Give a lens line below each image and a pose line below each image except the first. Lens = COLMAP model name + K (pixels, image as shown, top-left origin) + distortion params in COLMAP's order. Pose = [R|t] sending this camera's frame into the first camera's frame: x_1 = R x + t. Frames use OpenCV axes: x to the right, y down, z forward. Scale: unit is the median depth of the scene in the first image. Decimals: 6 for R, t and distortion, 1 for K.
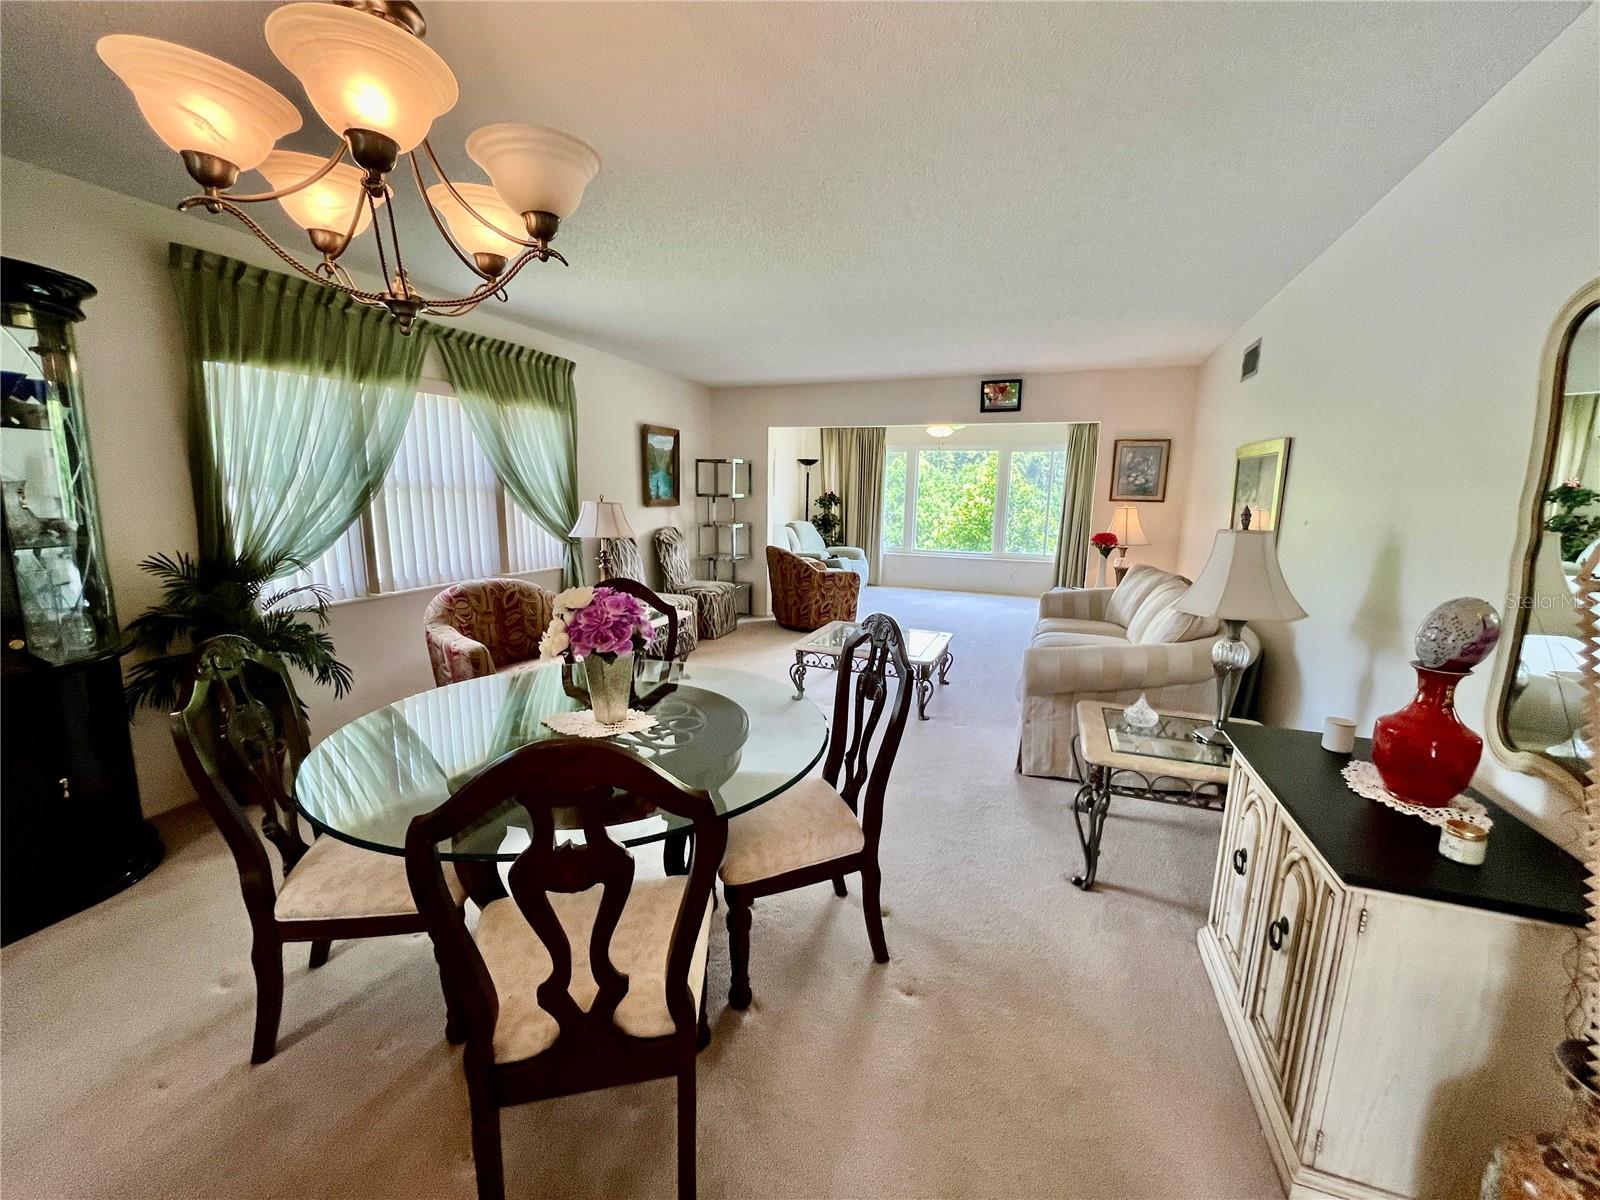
lens RADIAL K [[647.5, 0, 801.1], [0, 647.5, 598.5], [0, 0, 1]] dist [-0.003904, -0.000735]
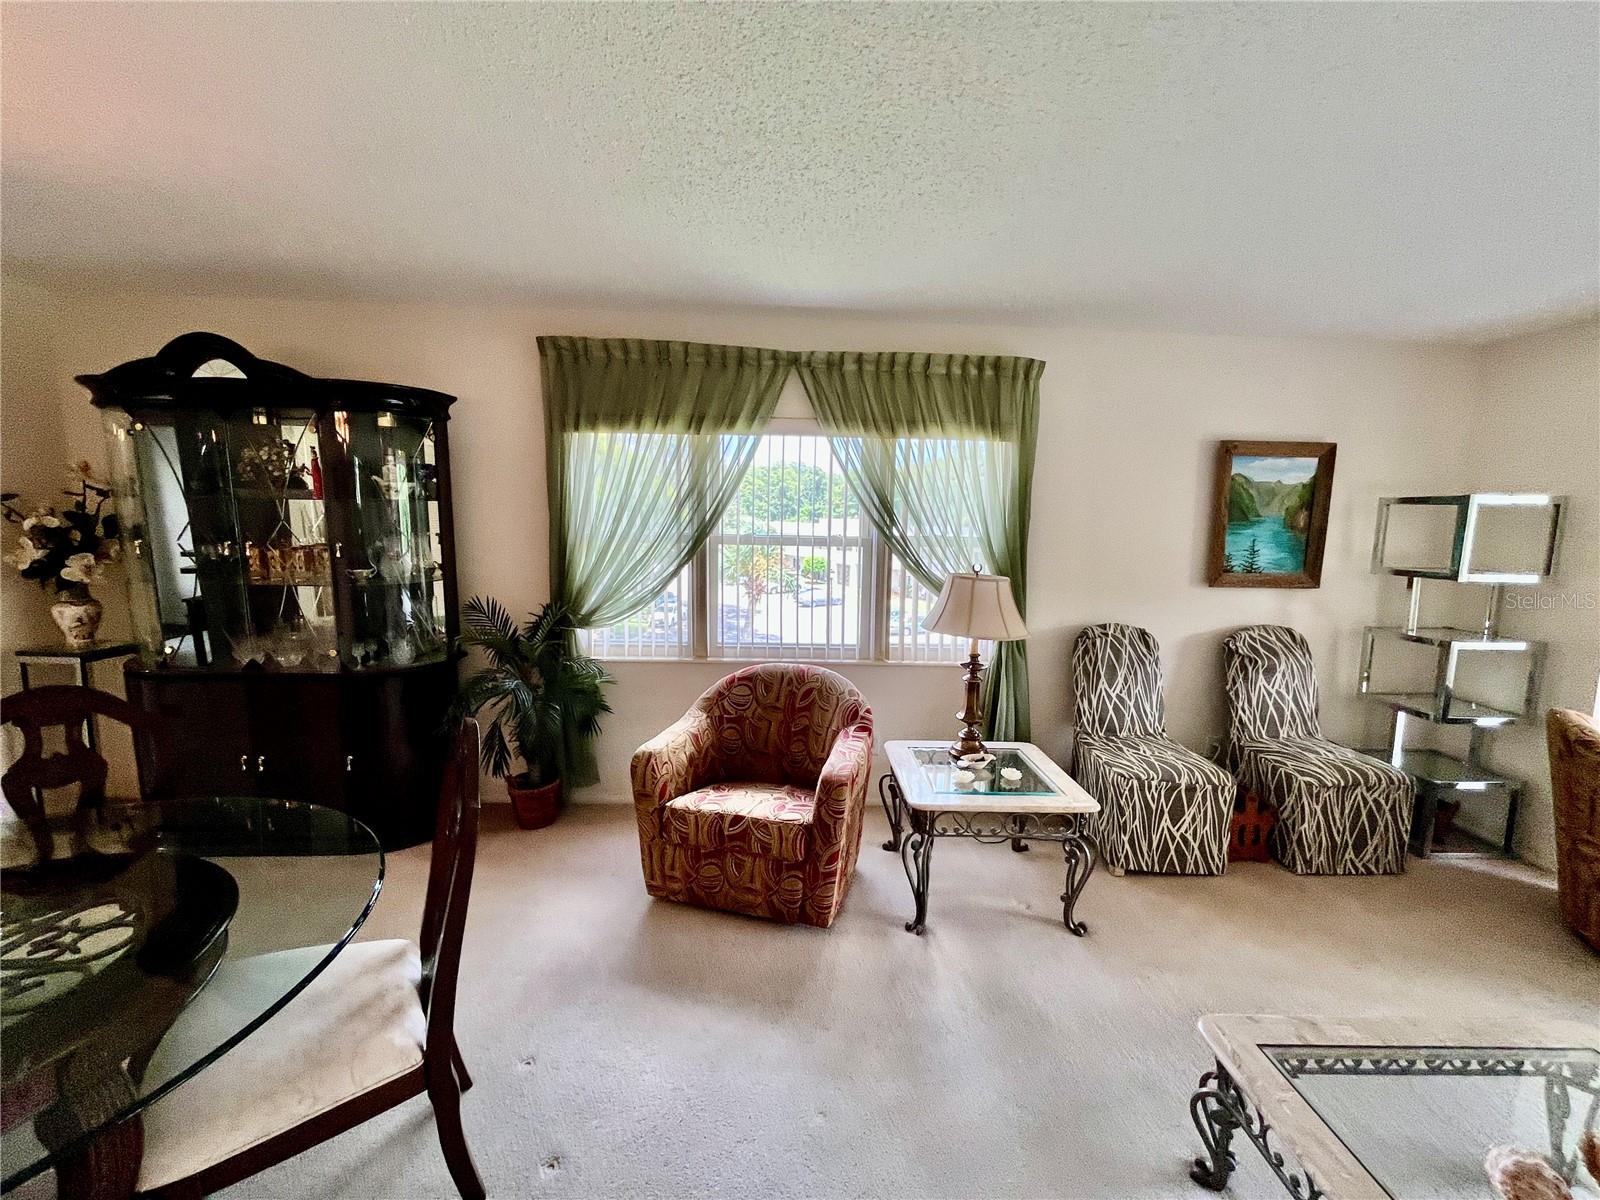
lens RADIAL K [[647.5, 0, 803.6], [0, 647.5, 604.0], [0, 0, 1]] dist [-0.003904, -0.000735]
pose [[0.368283, 0.091807, -0.925170, 0.151730], [-0.170139, 0.984963, 0.030013, -0.084688], [0.914013, 0.146355, 0.378365, 0.475425]]
